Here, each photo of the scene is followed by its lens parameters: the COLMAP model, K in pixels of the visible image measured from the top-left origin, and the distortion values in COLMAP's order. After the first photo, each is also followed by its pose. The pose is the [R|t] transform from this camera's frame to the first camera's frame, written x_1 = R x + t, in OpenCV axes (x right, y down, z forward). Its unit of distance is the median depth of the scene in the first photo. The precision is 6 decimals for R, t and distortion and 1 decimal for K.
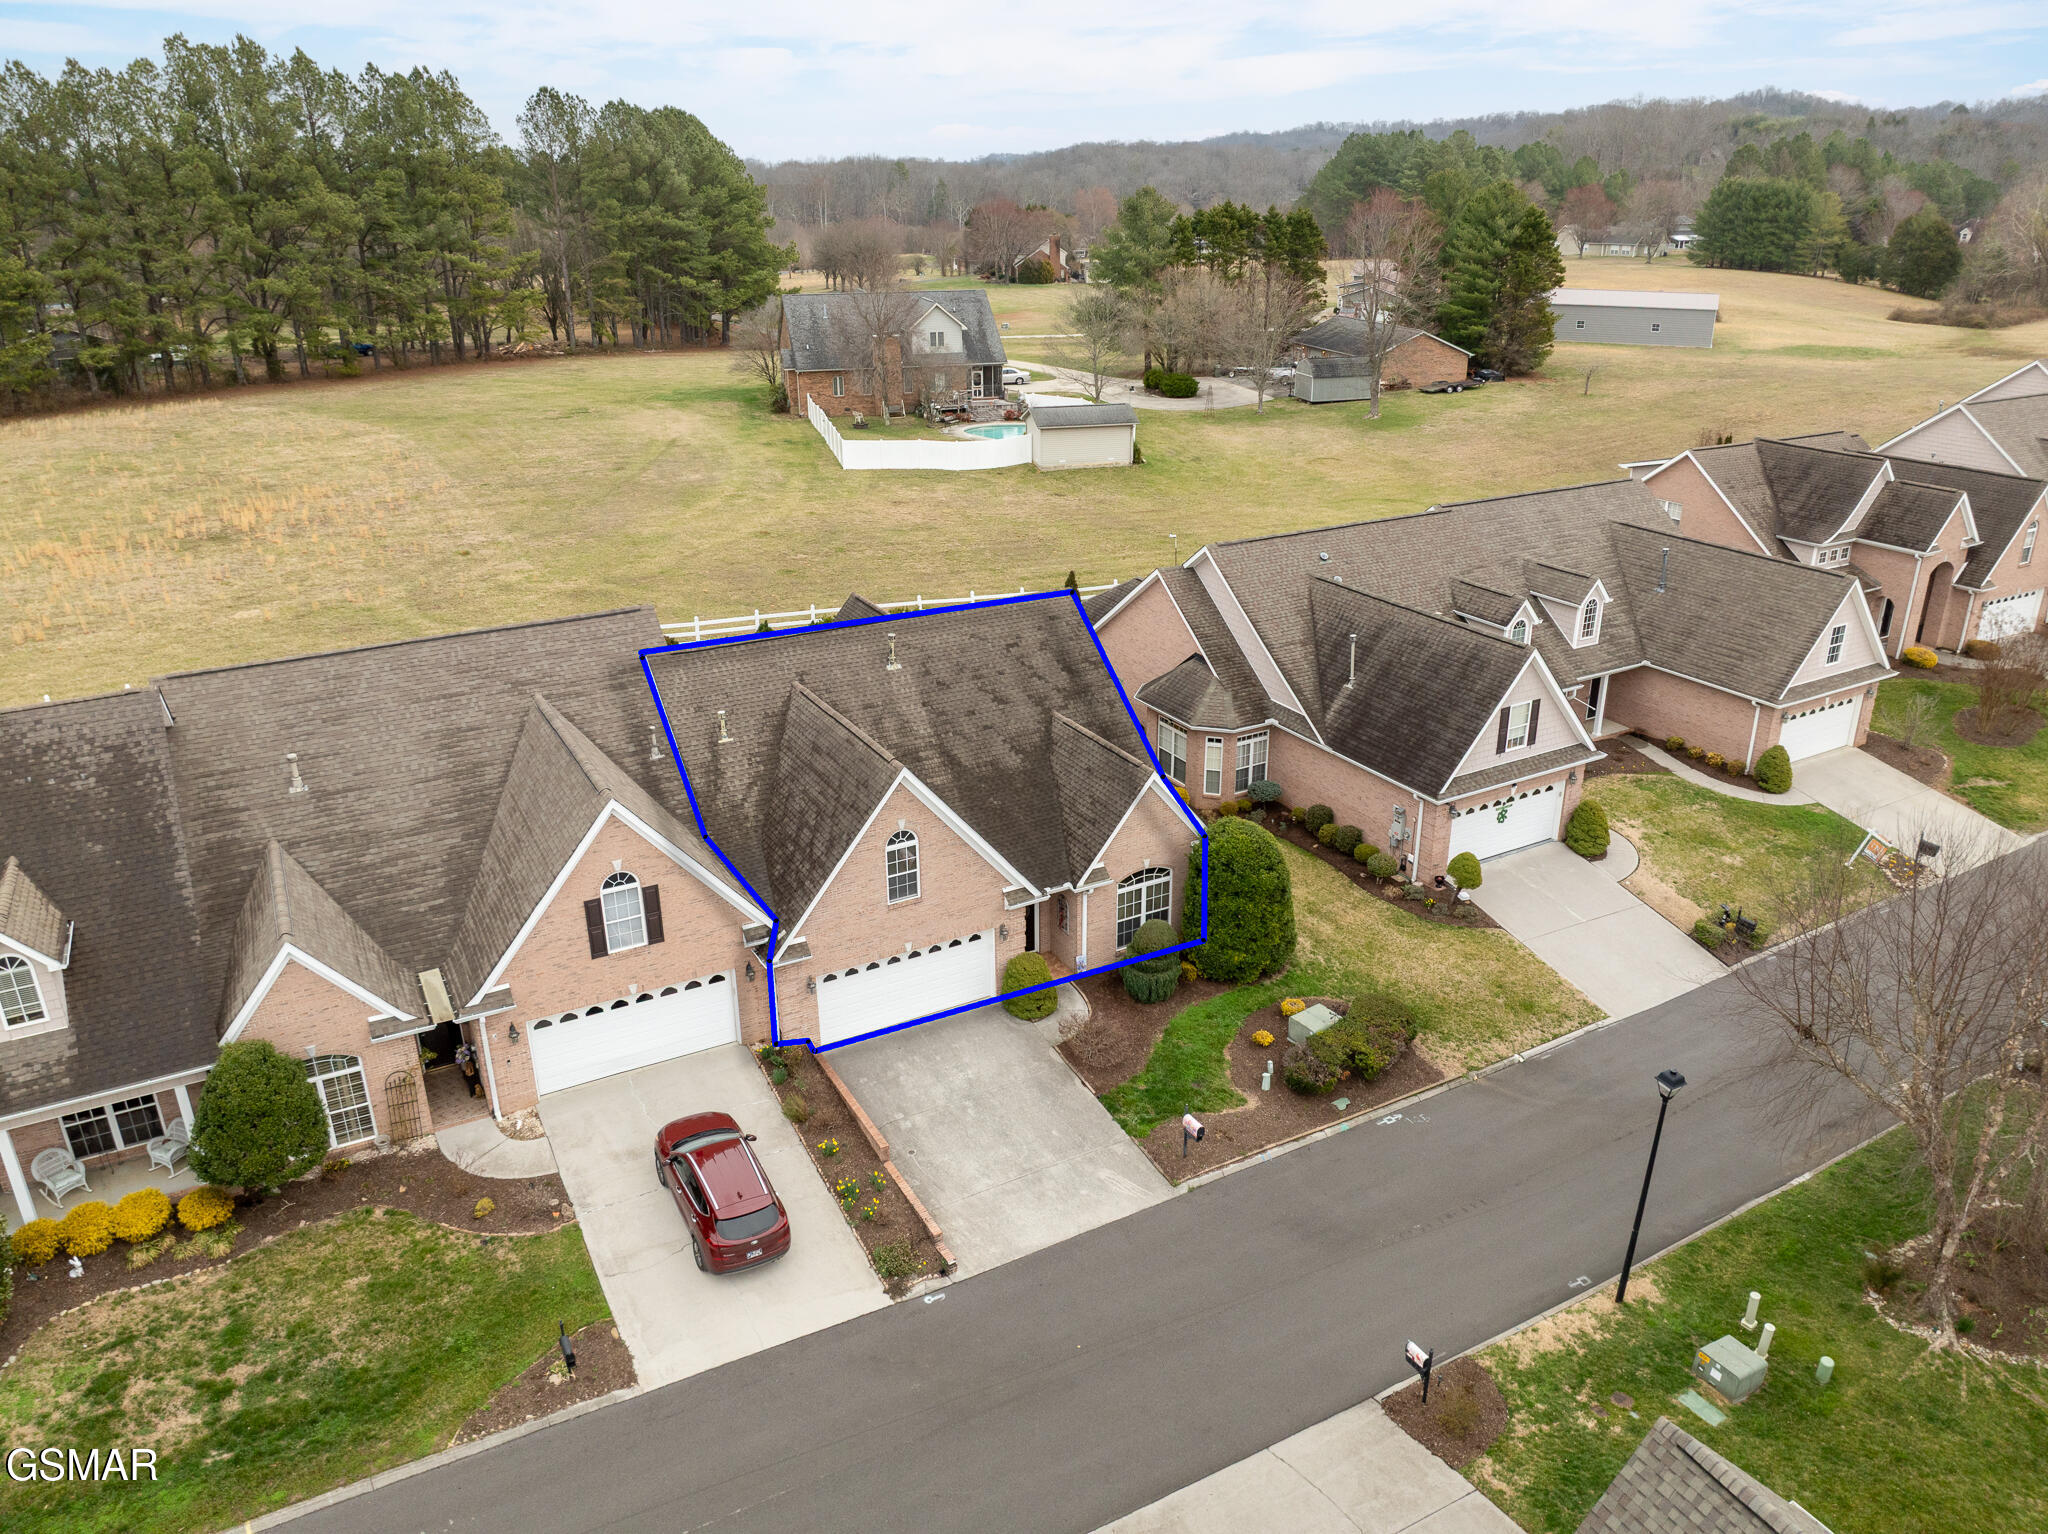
lens RADIAL K [[1451.1, 0, 1031.0], [0, 1451.1, 739.6], [0, 0, 1]] dist [-0.050249, 0.031914]
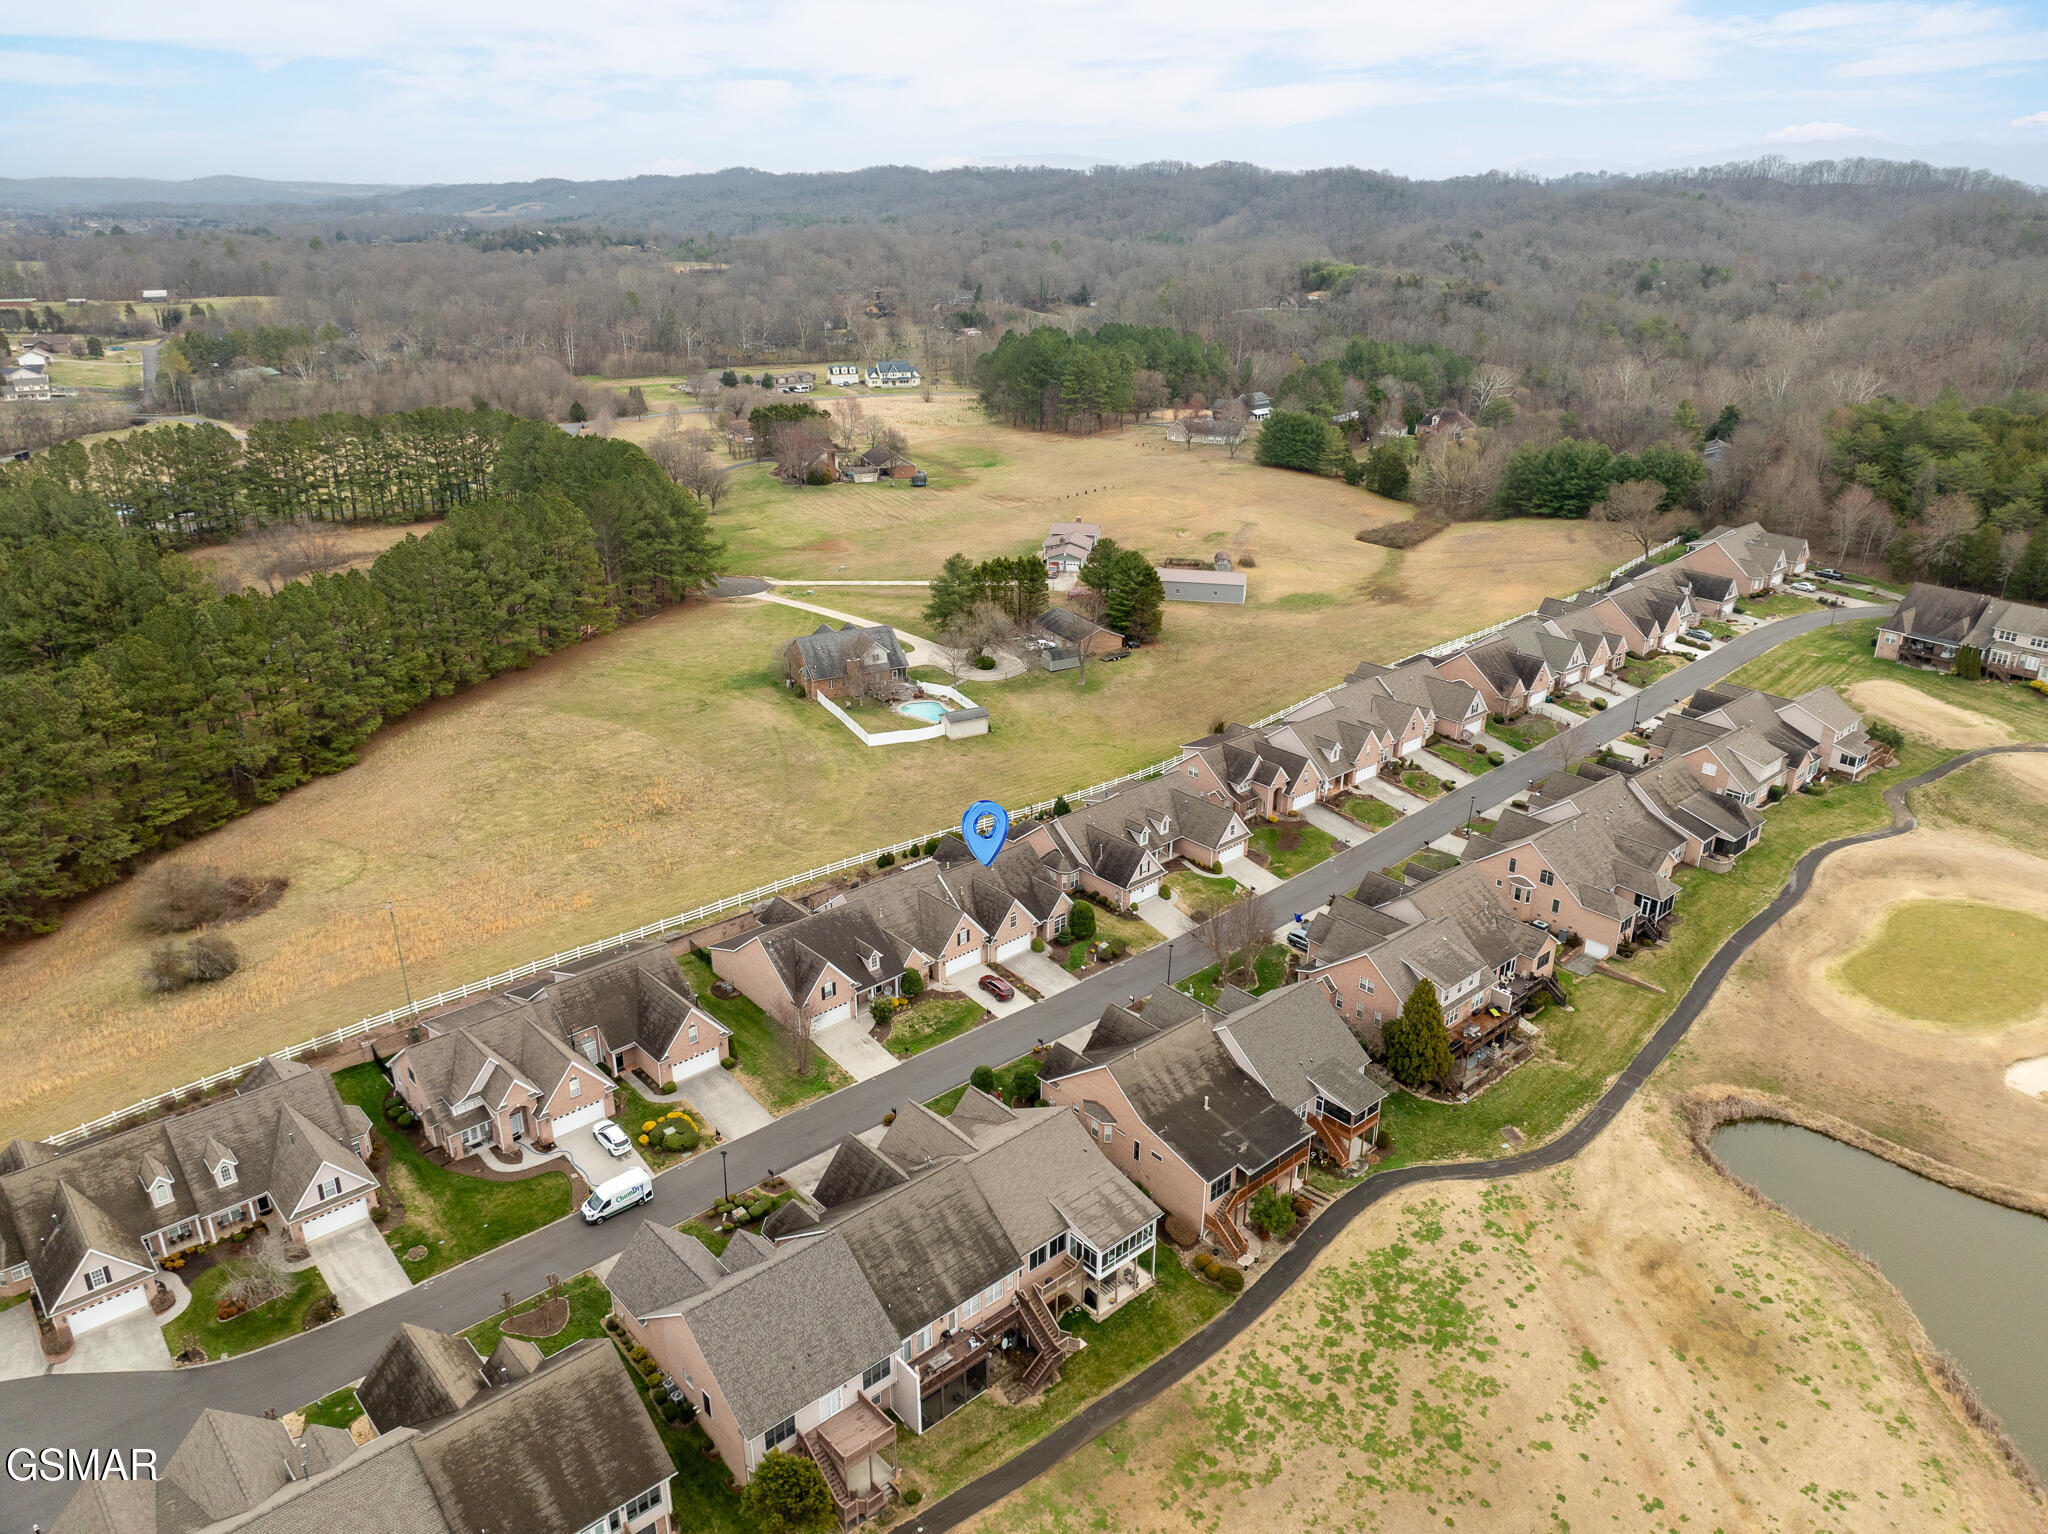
lens RADIAL K [[1451.1, 0, 1031.0], [0, 1451.1, 739.6], [0, 0, 1]] dist [-0.050249, 0.031914]
pose [[0.973645, -0.068460, 0.217551, -0.731707], [0.069009, 0.997603, 0.005082, -0.367146], [-0.217378, 0.010065, 0.976036, -2.554101]]
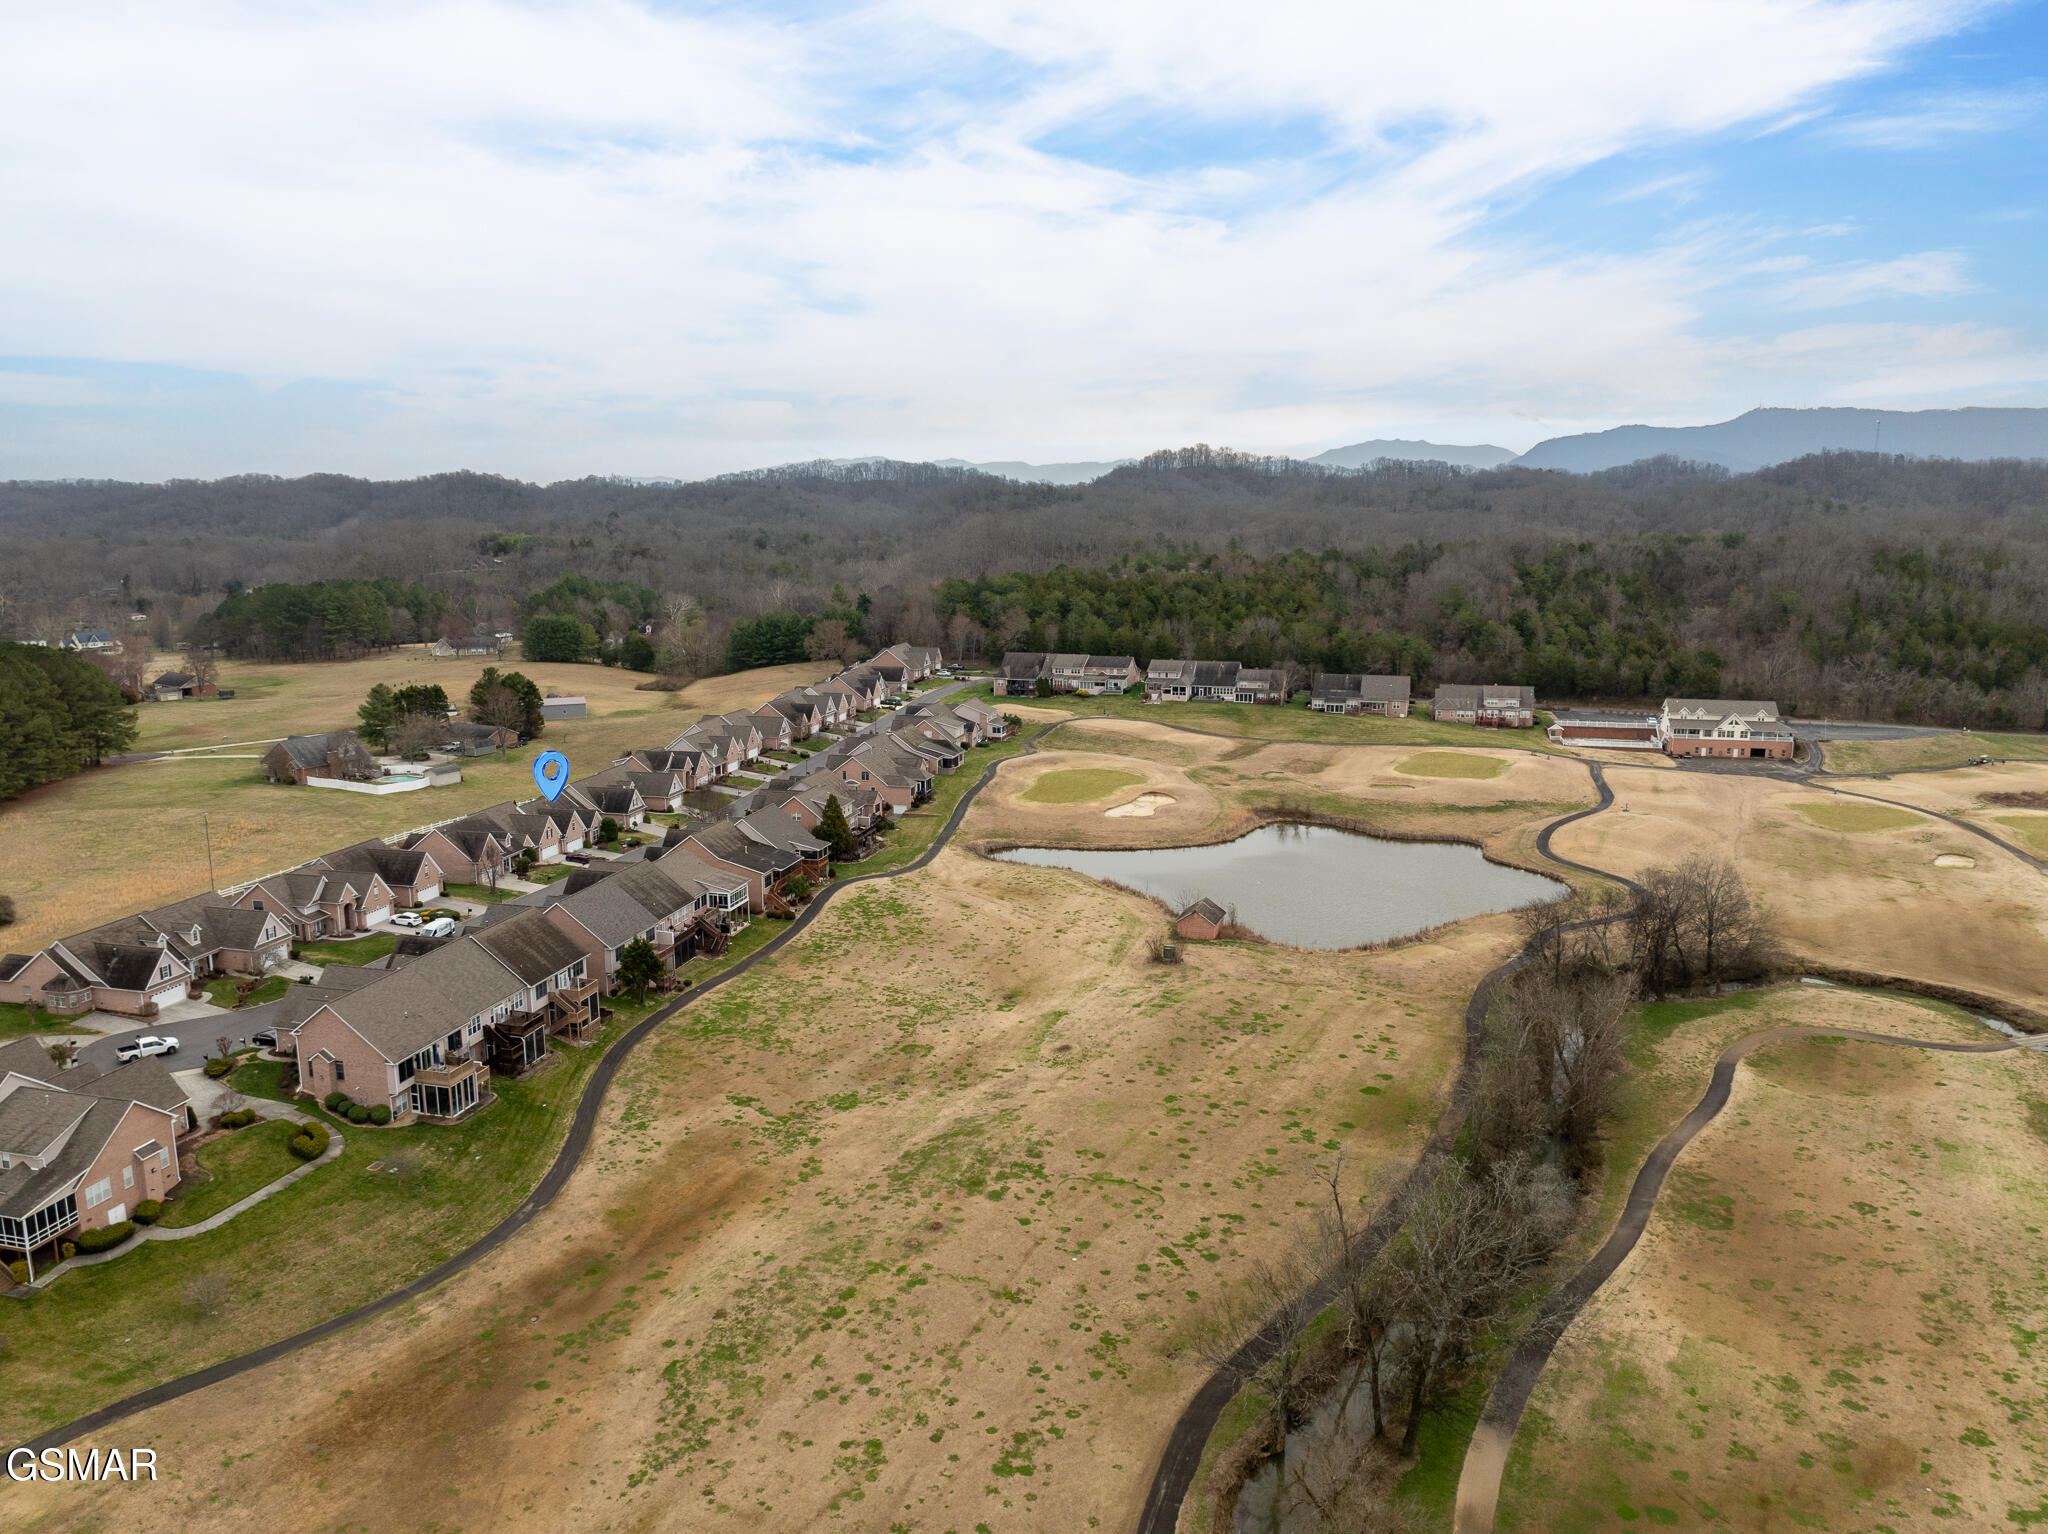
lens RADIAL K [[1451.1, 0, 1031.0], [0, 1451.1, 739.6], [0, 0, 1]] dist [-0.050249, 0.031914]
pose [[0.676376, -0.113243, 0.727799, -2.754371], [0.264815, 0.959426, -0.096821, 0.721259], [-0.687305, 0.258219, 0.678921, -4.081788]]
